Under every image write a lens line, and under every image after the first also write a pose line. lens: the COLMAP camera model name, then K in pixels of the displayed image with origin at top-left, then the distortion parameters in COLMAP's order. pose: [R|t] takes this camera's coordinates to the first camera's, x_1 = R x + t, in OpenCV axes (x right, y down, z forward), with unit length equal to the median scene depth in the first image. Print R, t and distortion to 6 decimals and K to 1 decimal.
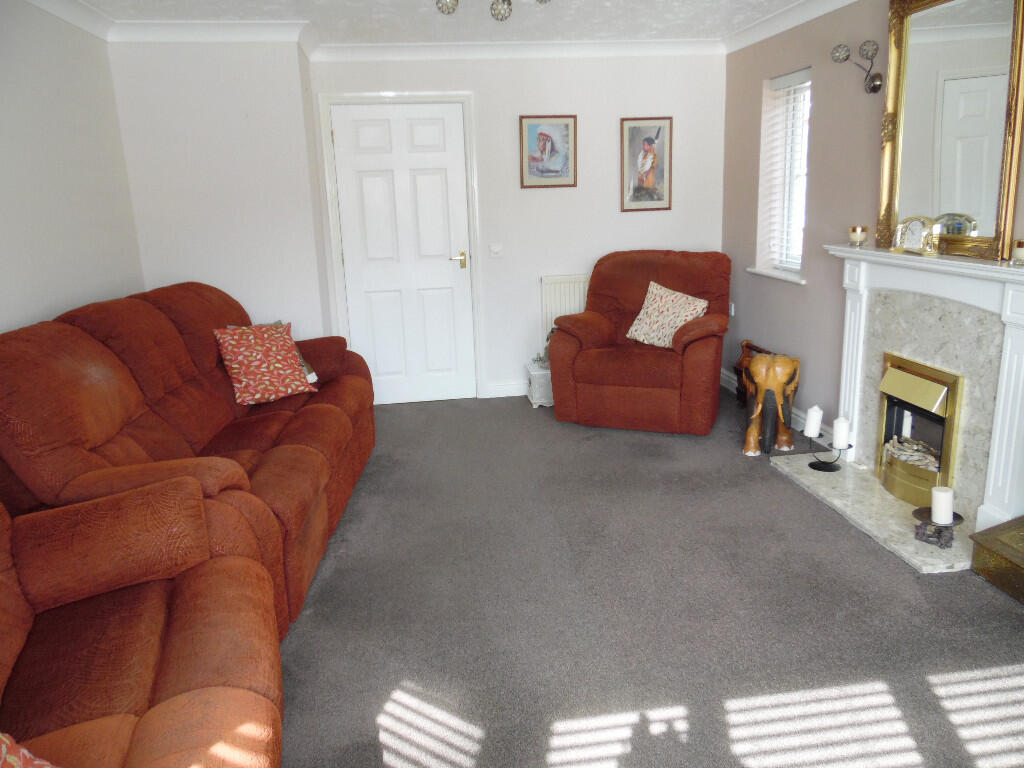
lens RADIAL K [[770.7, 0, 511.7], [0, 770.7, 384.4], [0, 0, 1]] dist [-0.006507, -0.014554]
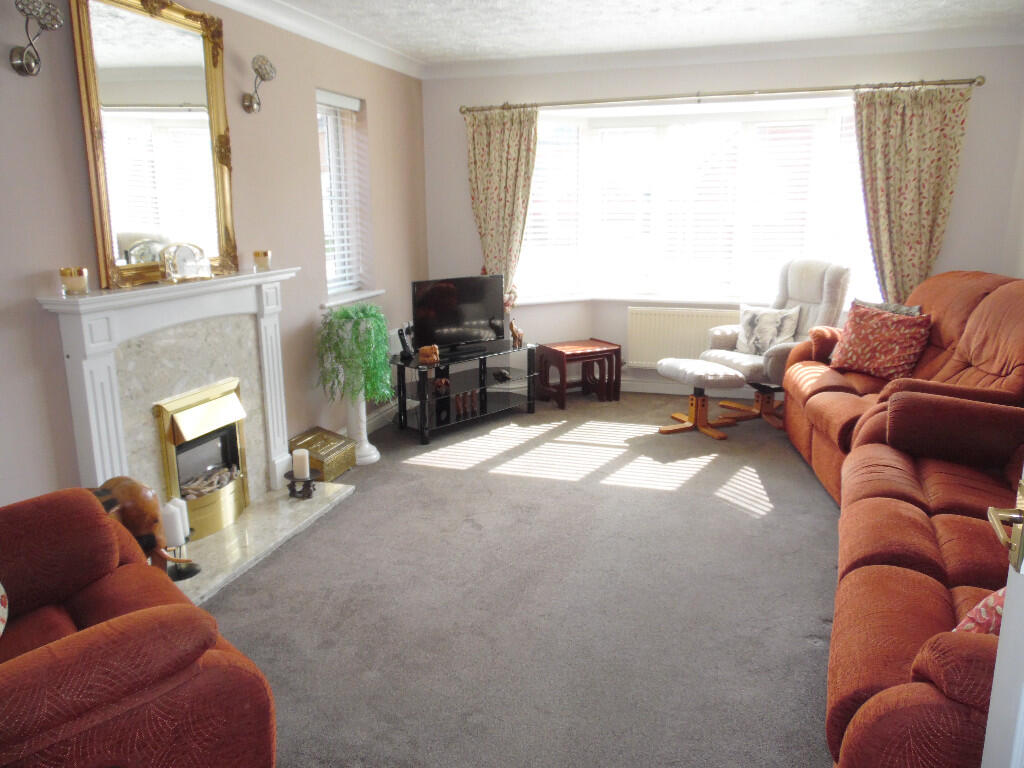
lens RADIAL K [[770.7, 0, 509.8], [0, 770.7, 379.6], [0, 0, 1]] dist [-0.006507, -0.014554]
pose [[-0.894757, -0.079101, 0.439492, -0.300868], [0.128823, 0.896621, 0.423645, -0.497876], [-0.427569, 0.435676, -0.792068, 1.978793]]
